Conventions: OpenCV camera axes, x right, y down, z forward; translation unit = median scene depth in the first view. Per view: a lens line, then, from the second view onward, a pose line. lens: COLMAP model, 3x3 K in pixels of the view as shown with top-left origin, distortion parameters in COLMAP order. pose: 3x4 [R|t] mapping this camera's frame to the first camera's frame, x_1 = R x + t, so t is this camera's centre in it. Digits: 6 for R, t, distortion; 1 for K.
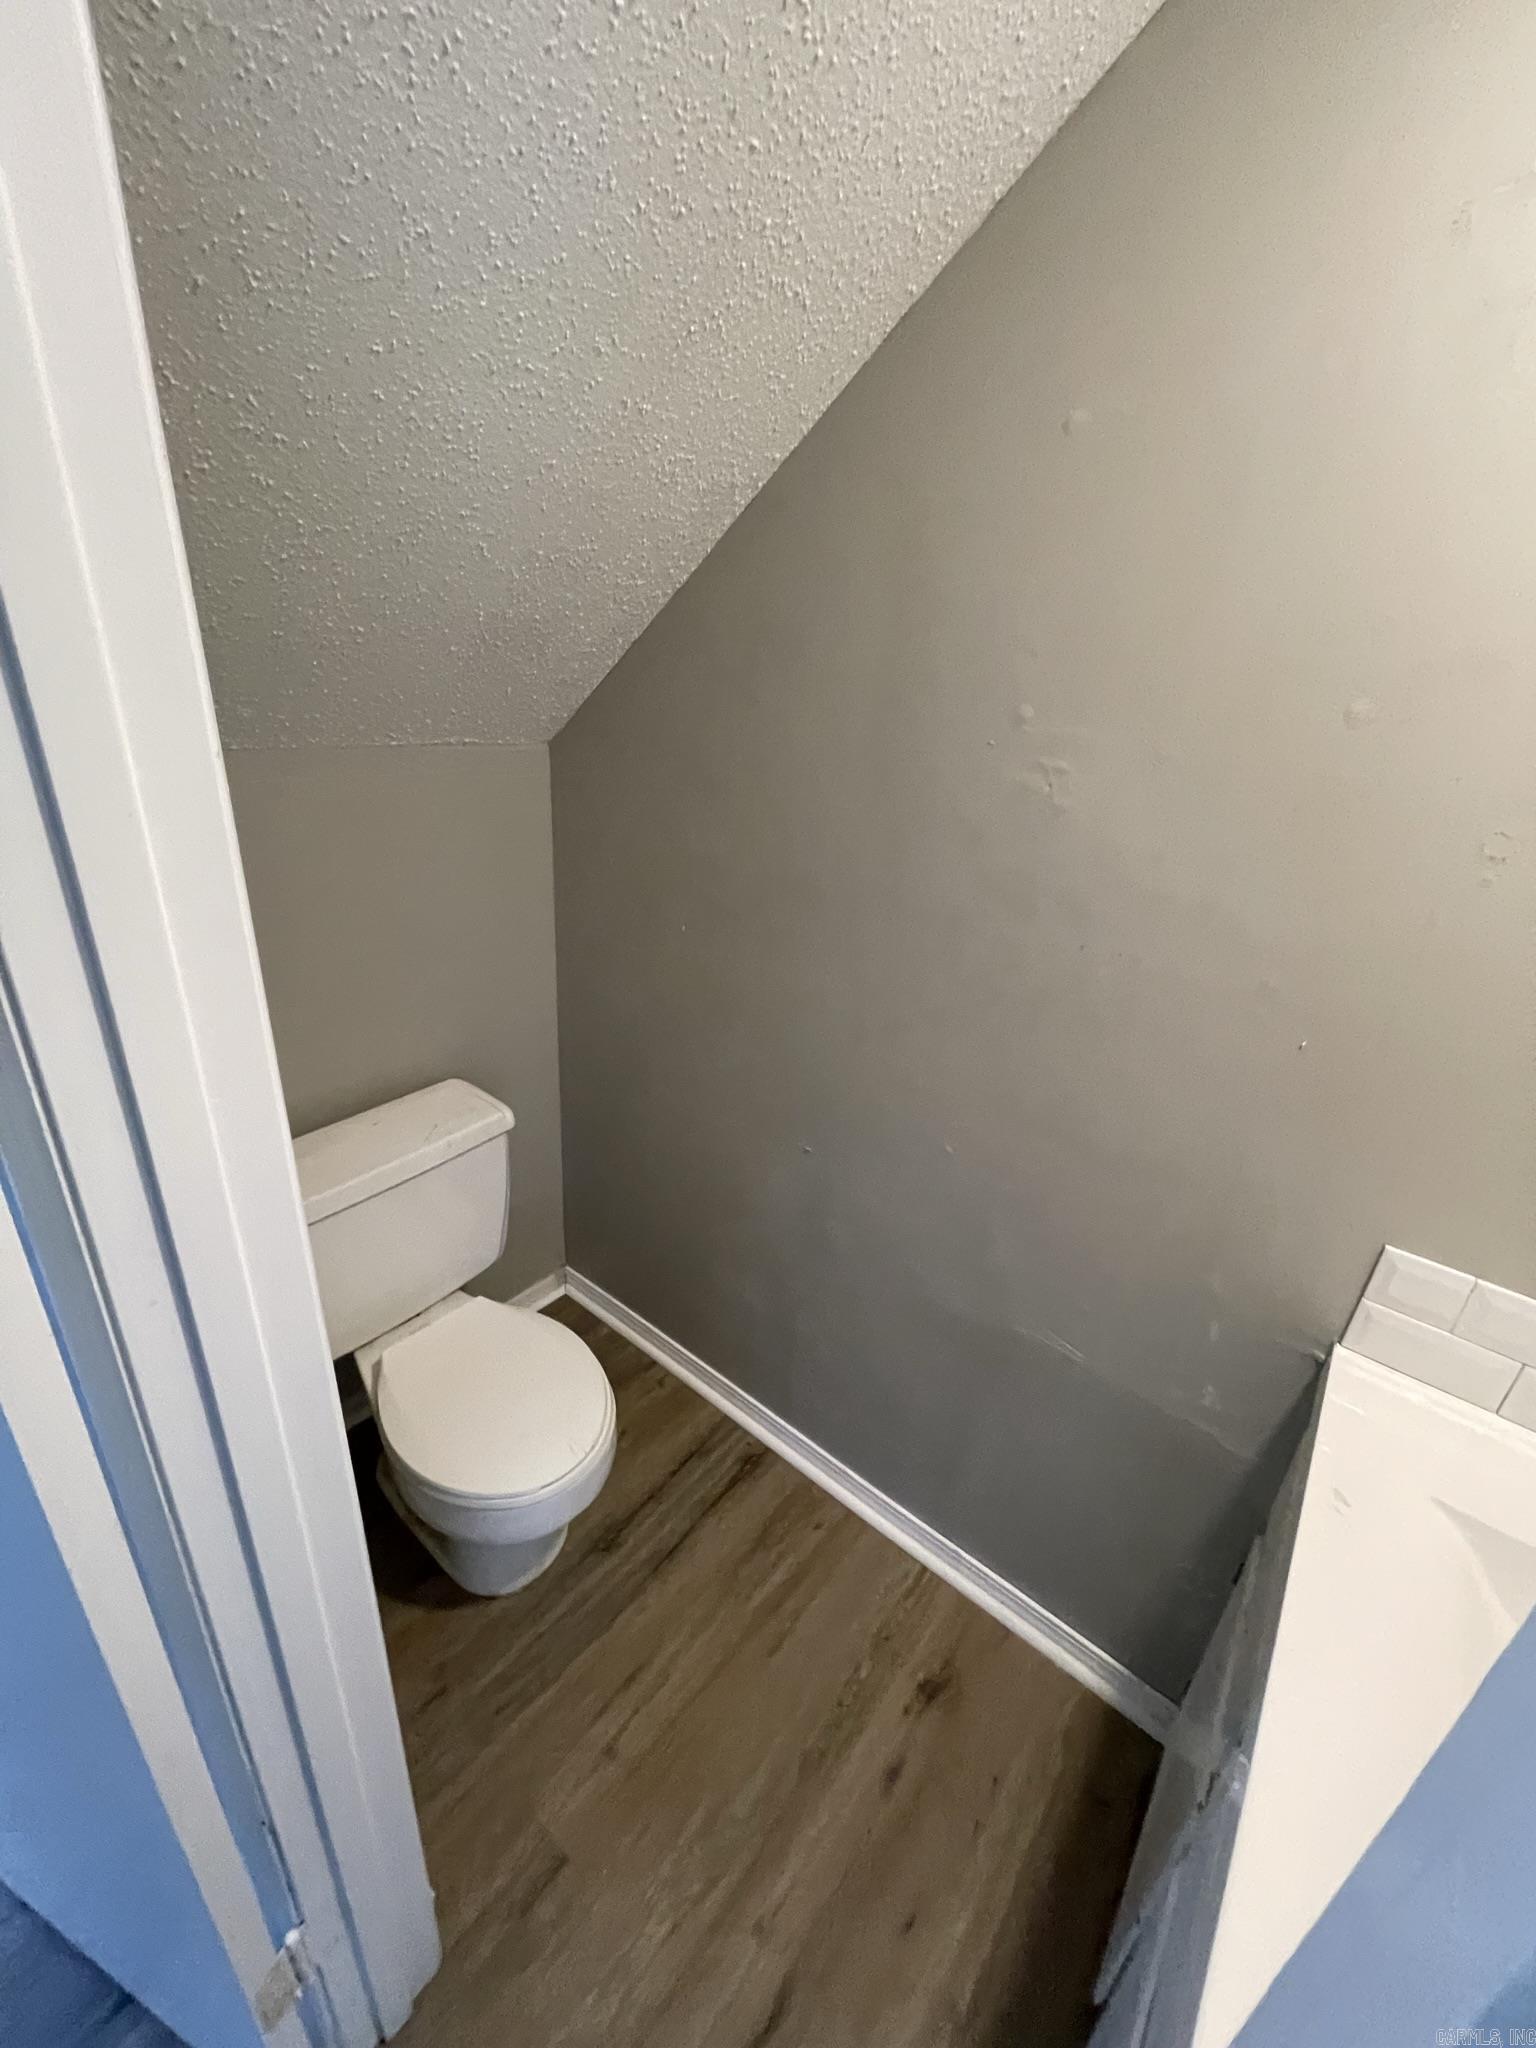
lens RADIAL K [[829.5, 0, 772.9], [0, 829.5, 1019.2], [0, 0, 1]] dist [0.000353, -0.000032]
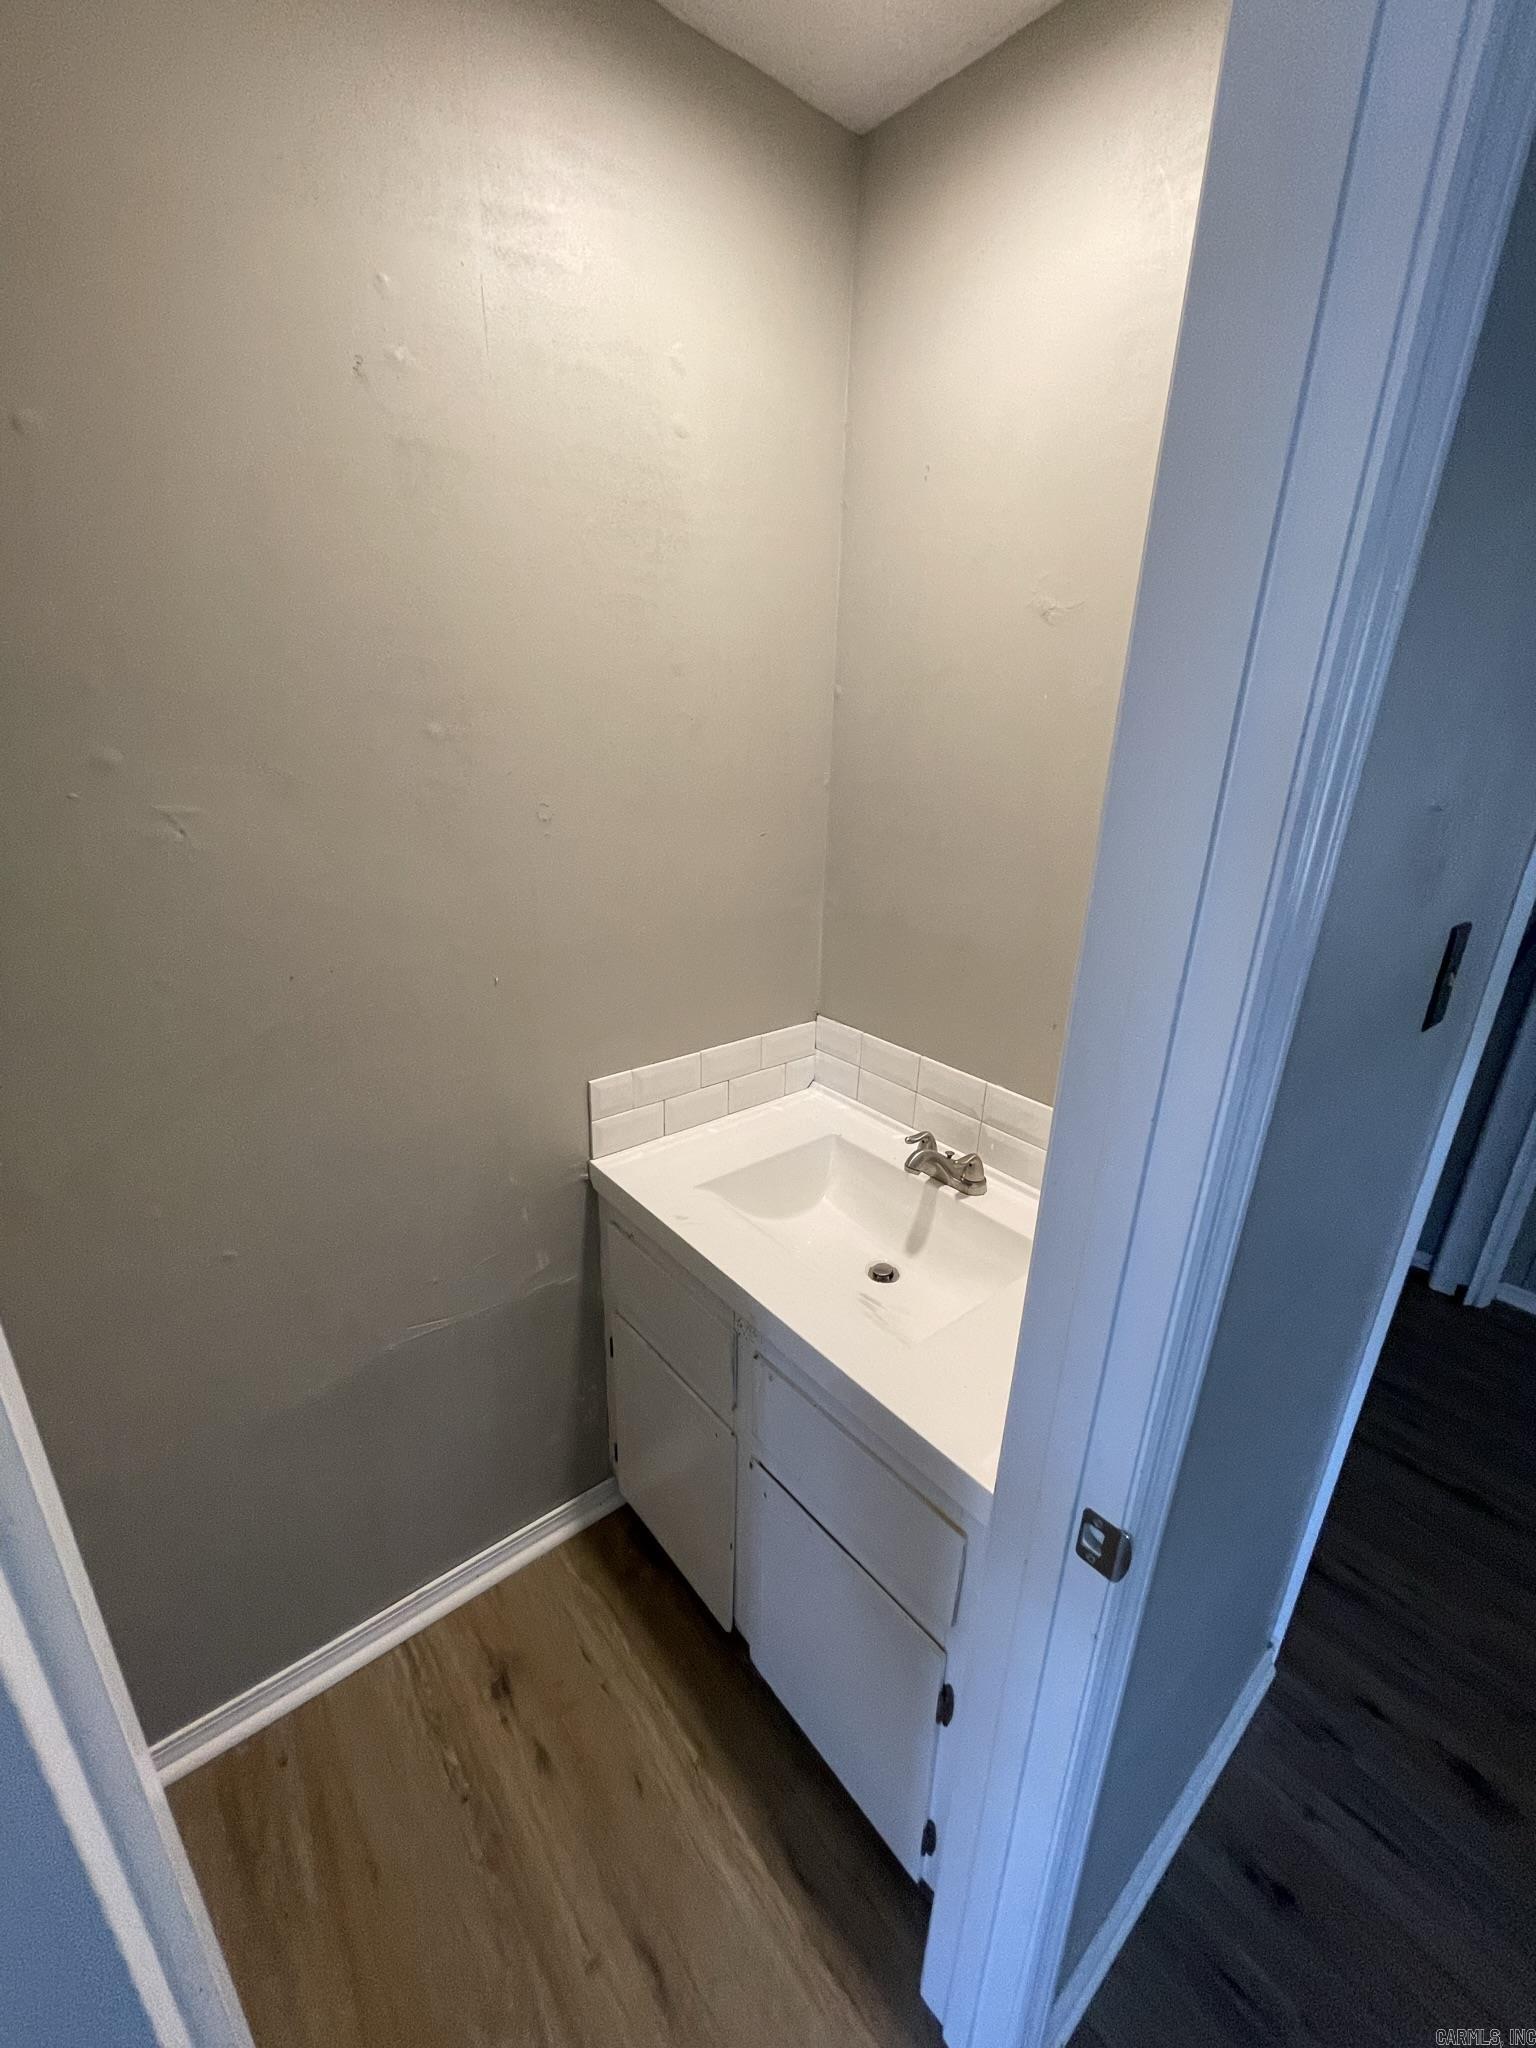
lens RADIAL K [[829.5, 0, 772.9], [0, 829.5, 1019.2], [0, 0, 1]] dist [0.000353, -0.000032]
pose [[0.211170, -0.392664, 0.895110, -0.363104], [0.372203, 0.879072, 0.297820, -0.110898], [-0.903810, 0.270272, 0.331784, 0.138464]]
